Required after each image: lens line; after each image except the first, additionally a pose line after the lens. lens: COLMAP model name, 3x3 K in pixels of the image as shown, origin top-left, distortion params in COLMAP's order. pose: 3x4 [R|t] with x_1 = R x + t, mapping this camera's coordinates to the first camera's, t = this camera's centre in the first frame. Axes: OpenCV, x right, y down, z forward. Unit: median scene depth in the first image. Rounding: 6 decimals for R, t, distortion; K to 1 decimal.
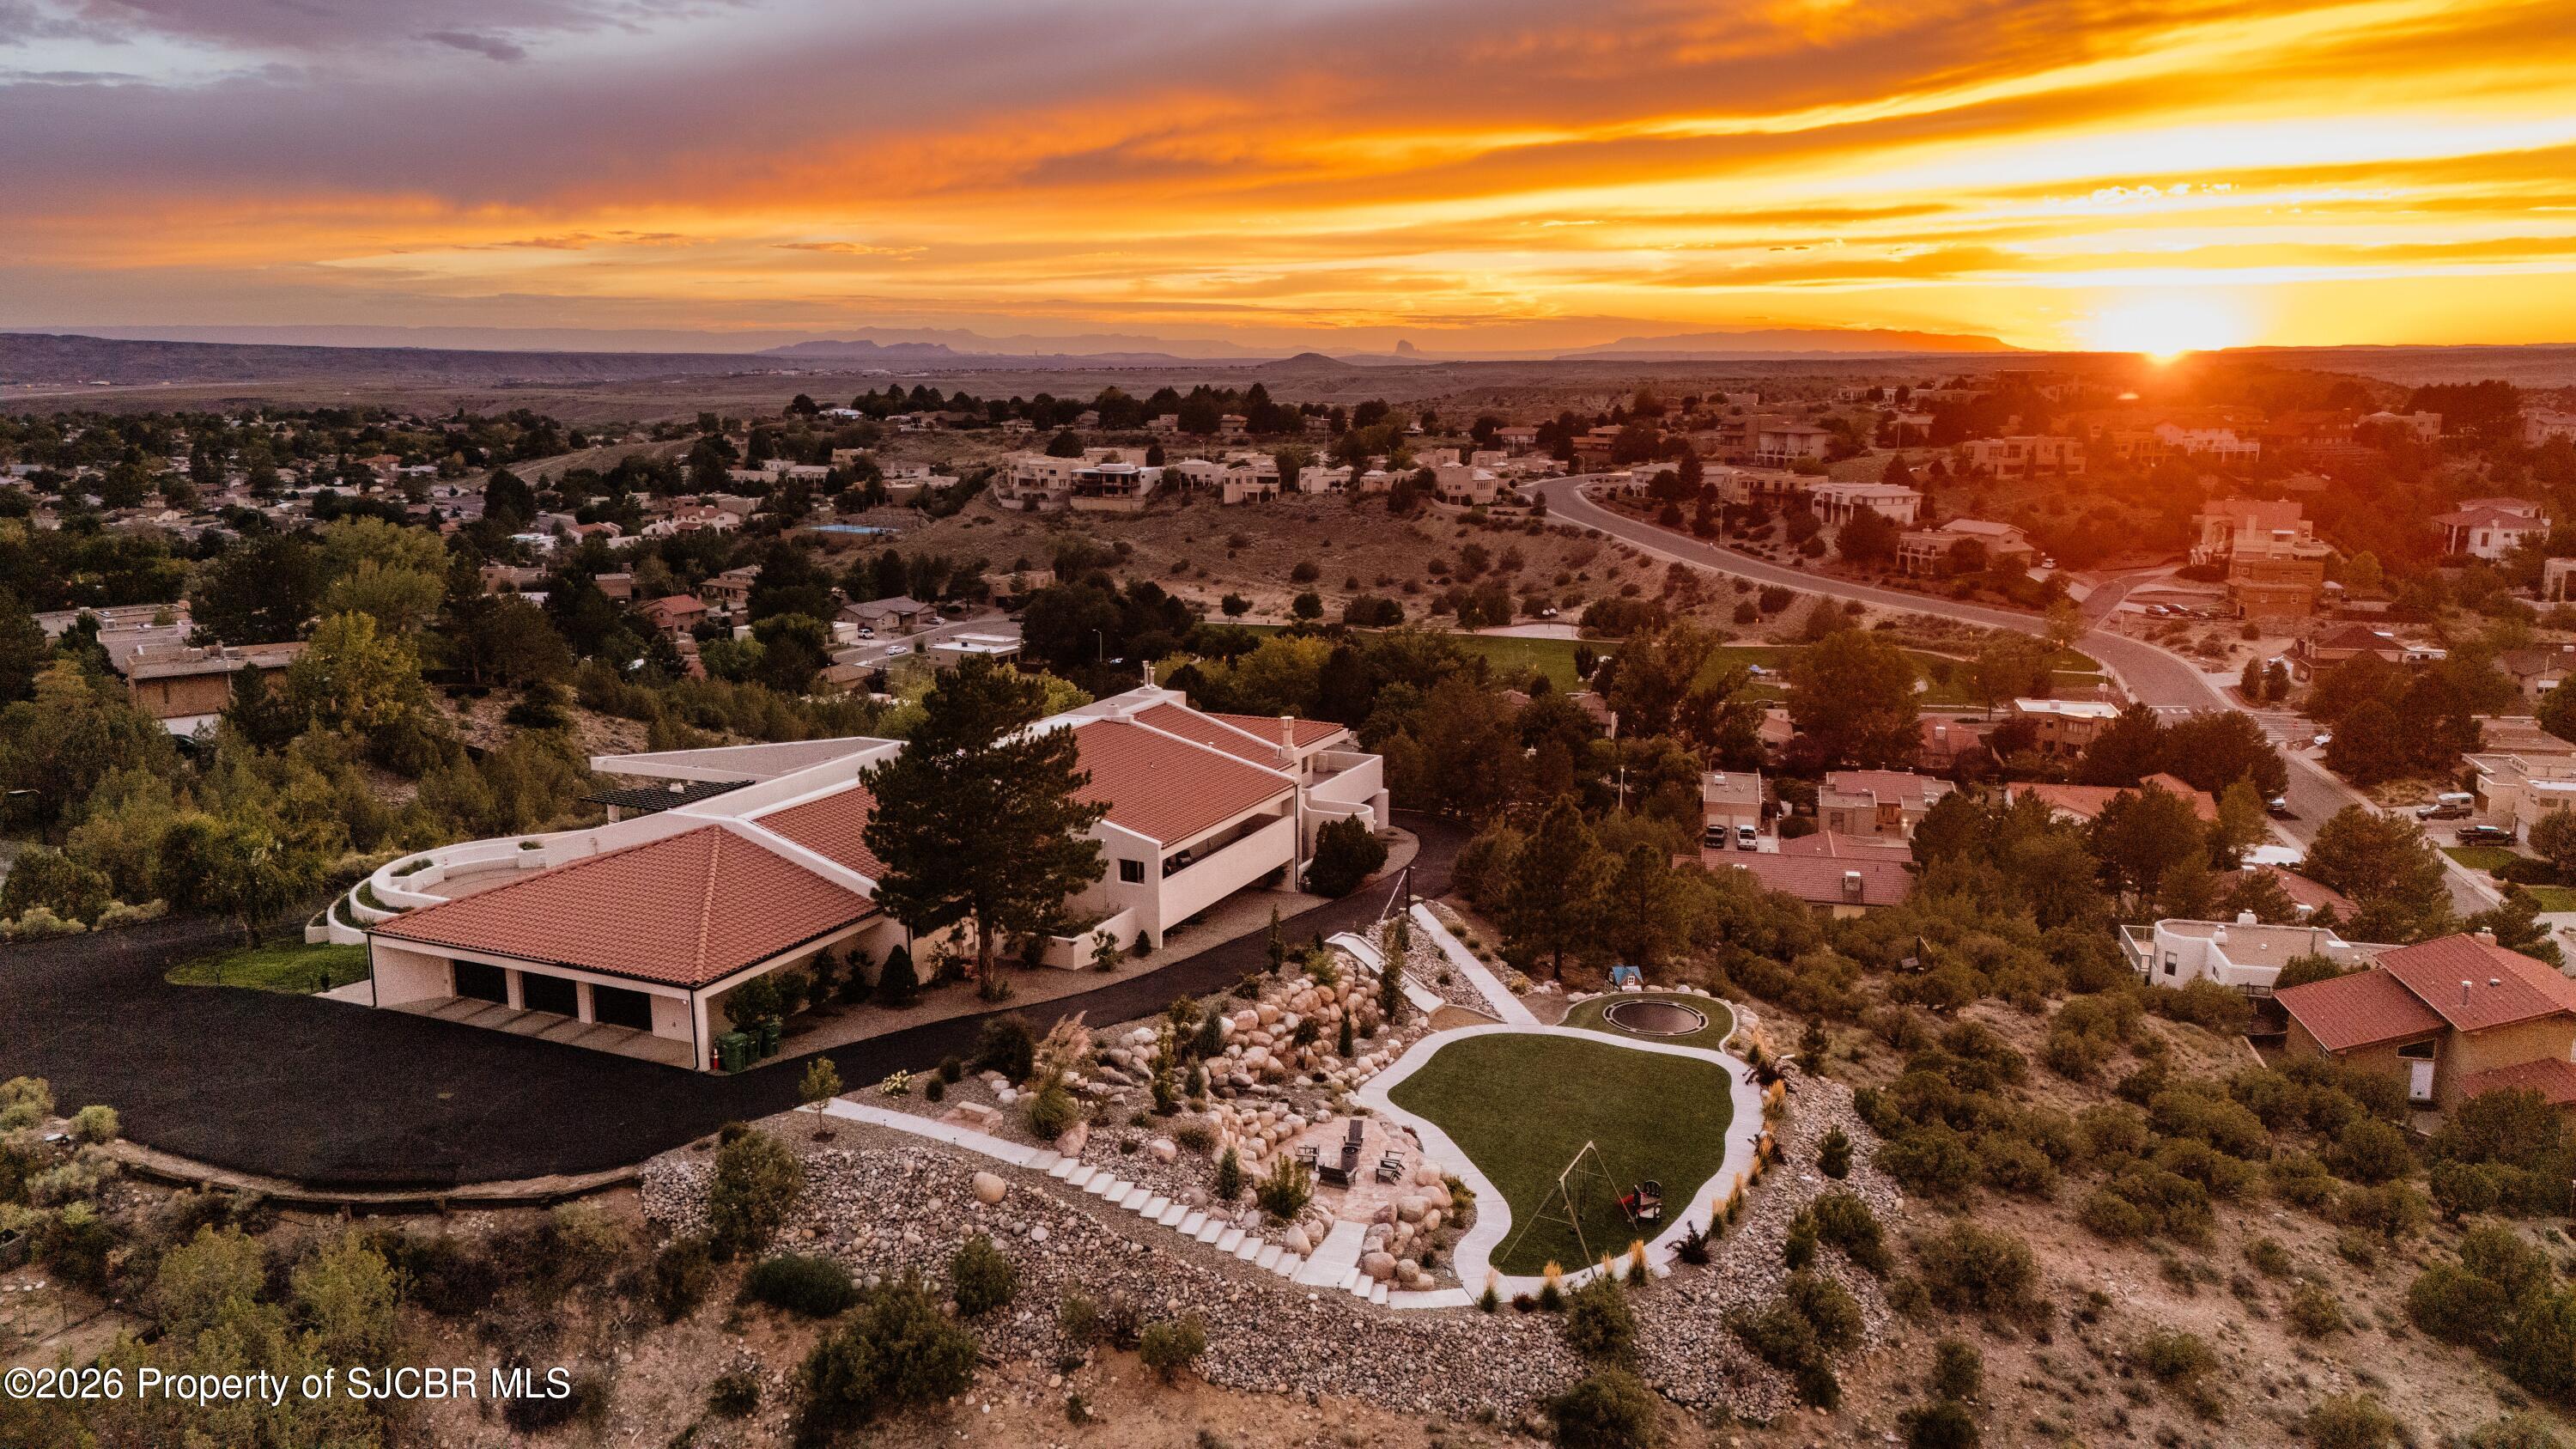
lens RADIAL K [[1875.4, 0, 1277.5], [0, 1875.4, 714.3], [0, 0, 1]] dist [0.078251, -0.080369]
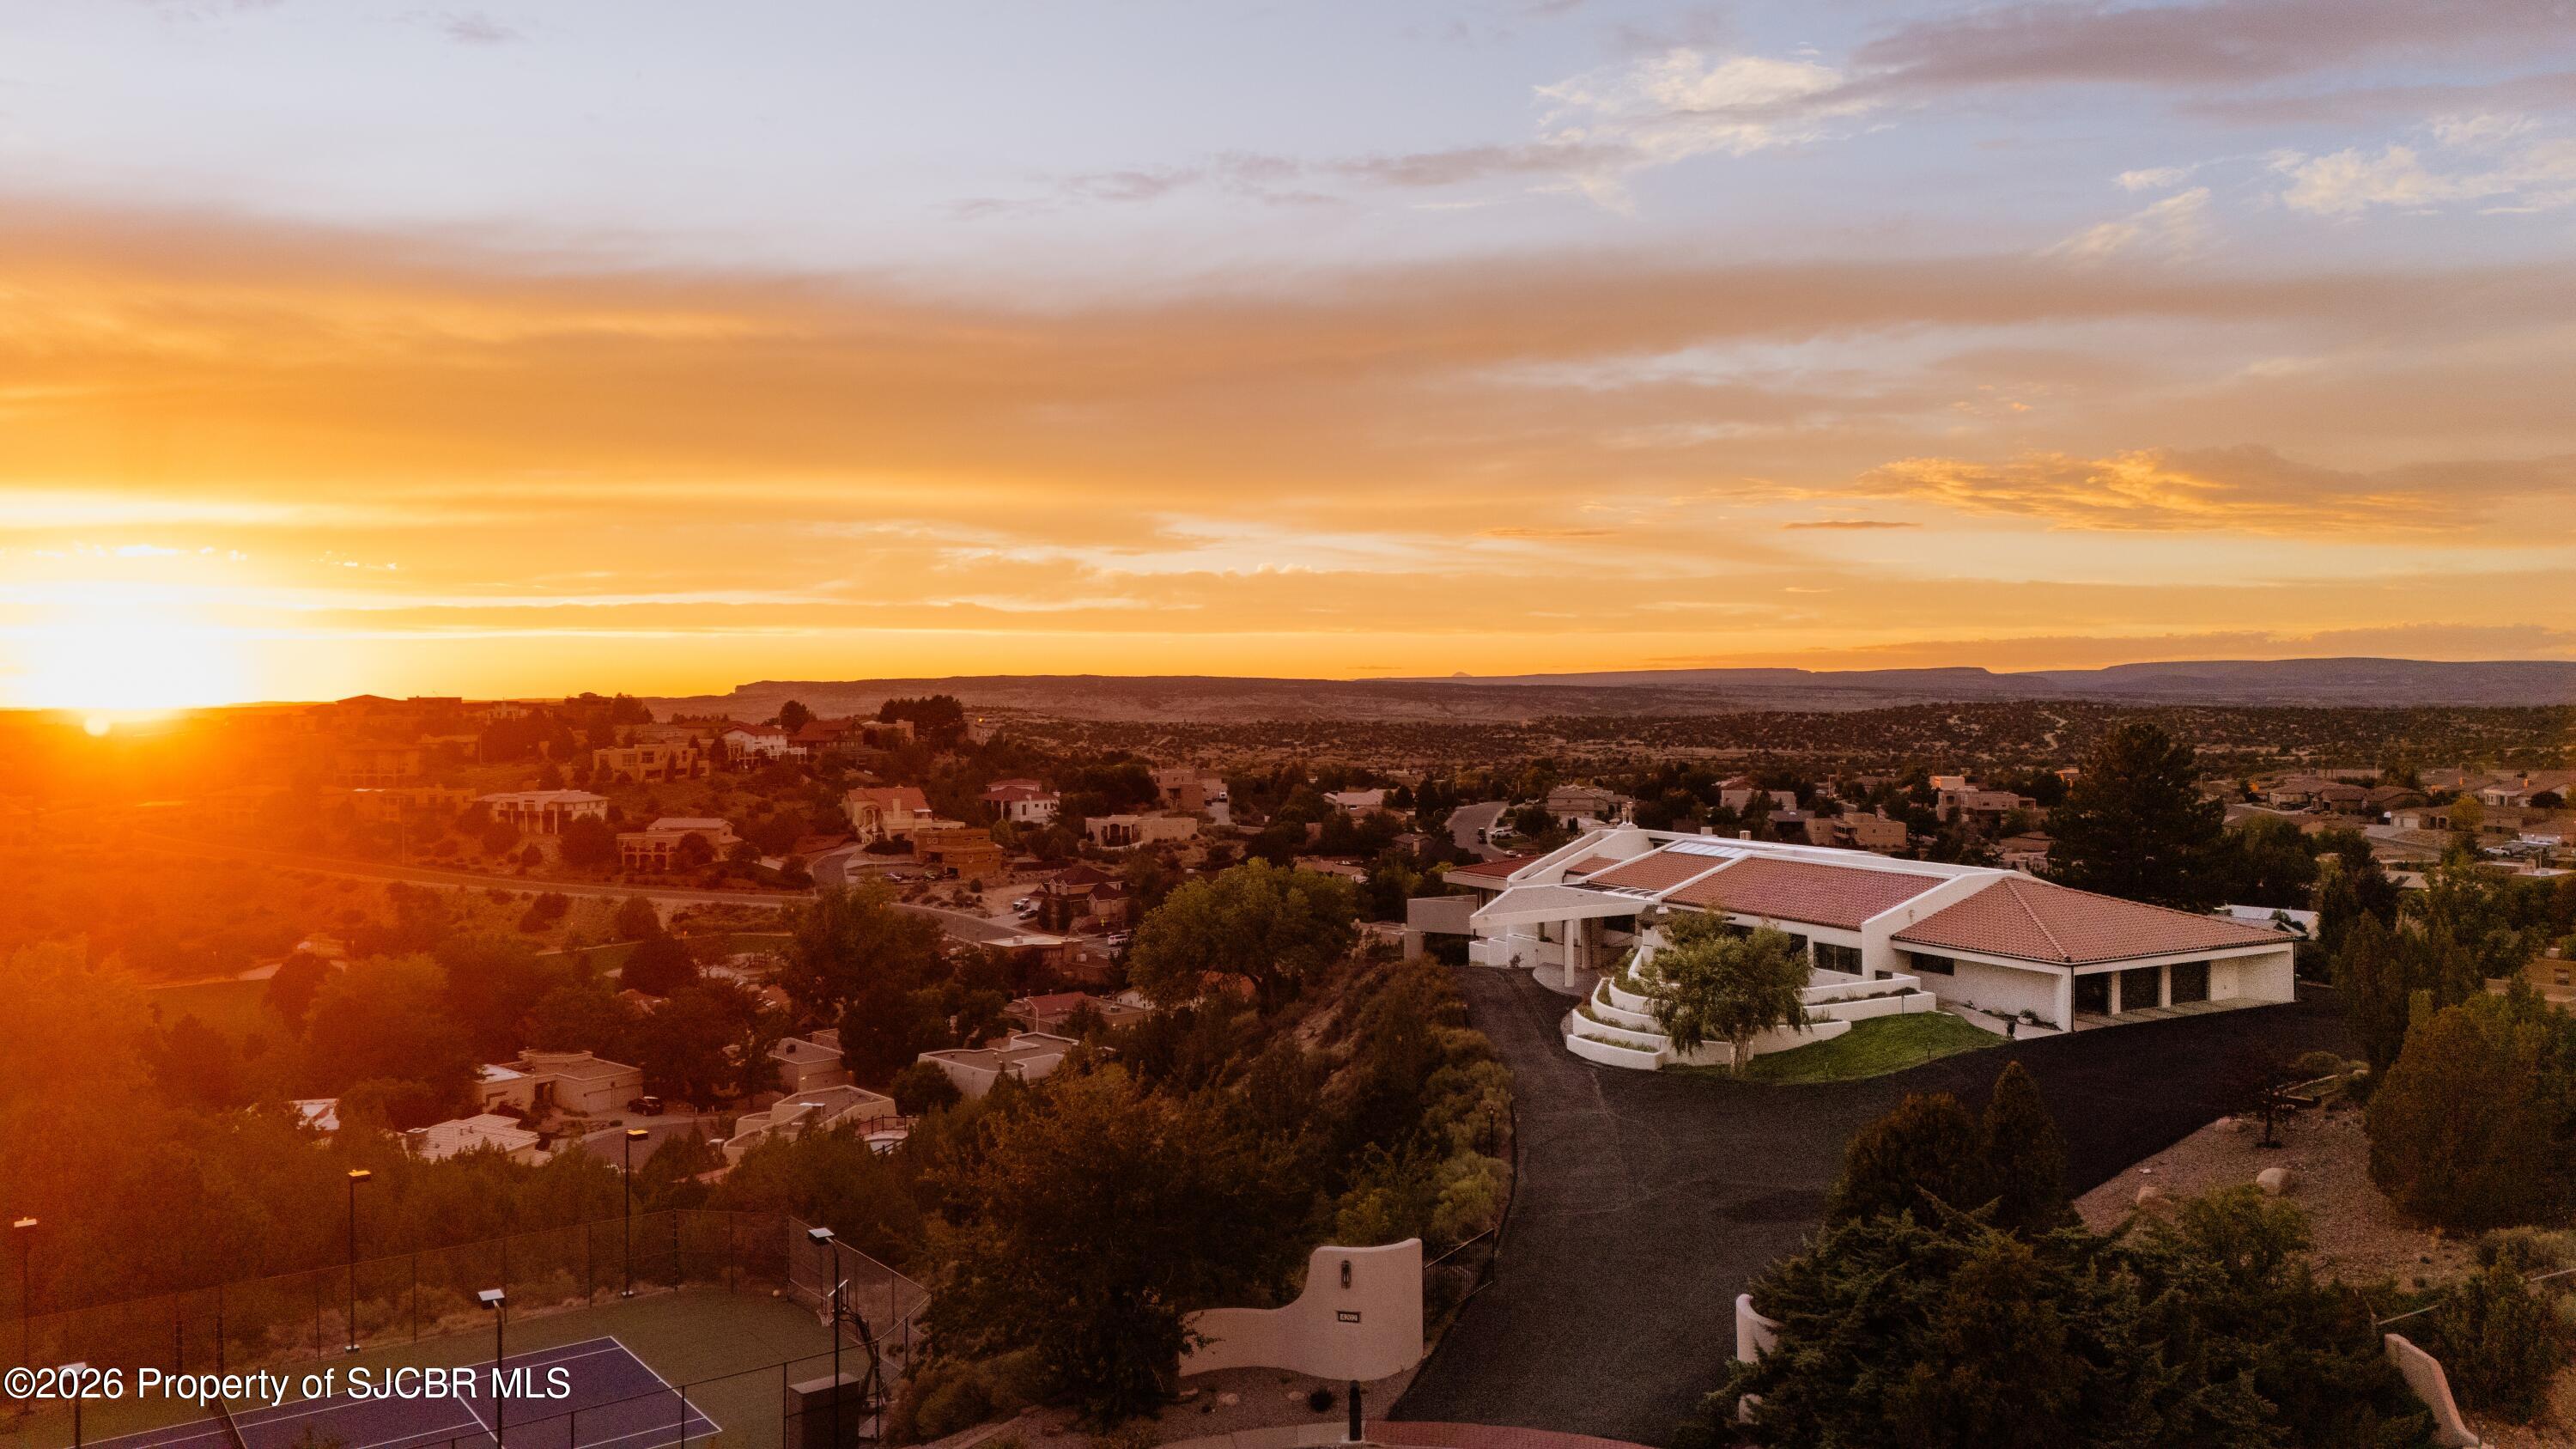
lens RADIAL K [[1875.4, 0, 1295.6], [0, 1875.4, 713.6], [0, 0, 1]] dist [0.078251, -0.080369]
pose [[0.565355, -0.008791, 0.824801, -0.280005], [0.160849, 0.981922, -0.099787, 0.000867], [-0.809012, 0.189083, 0.556549, 0.115785]]
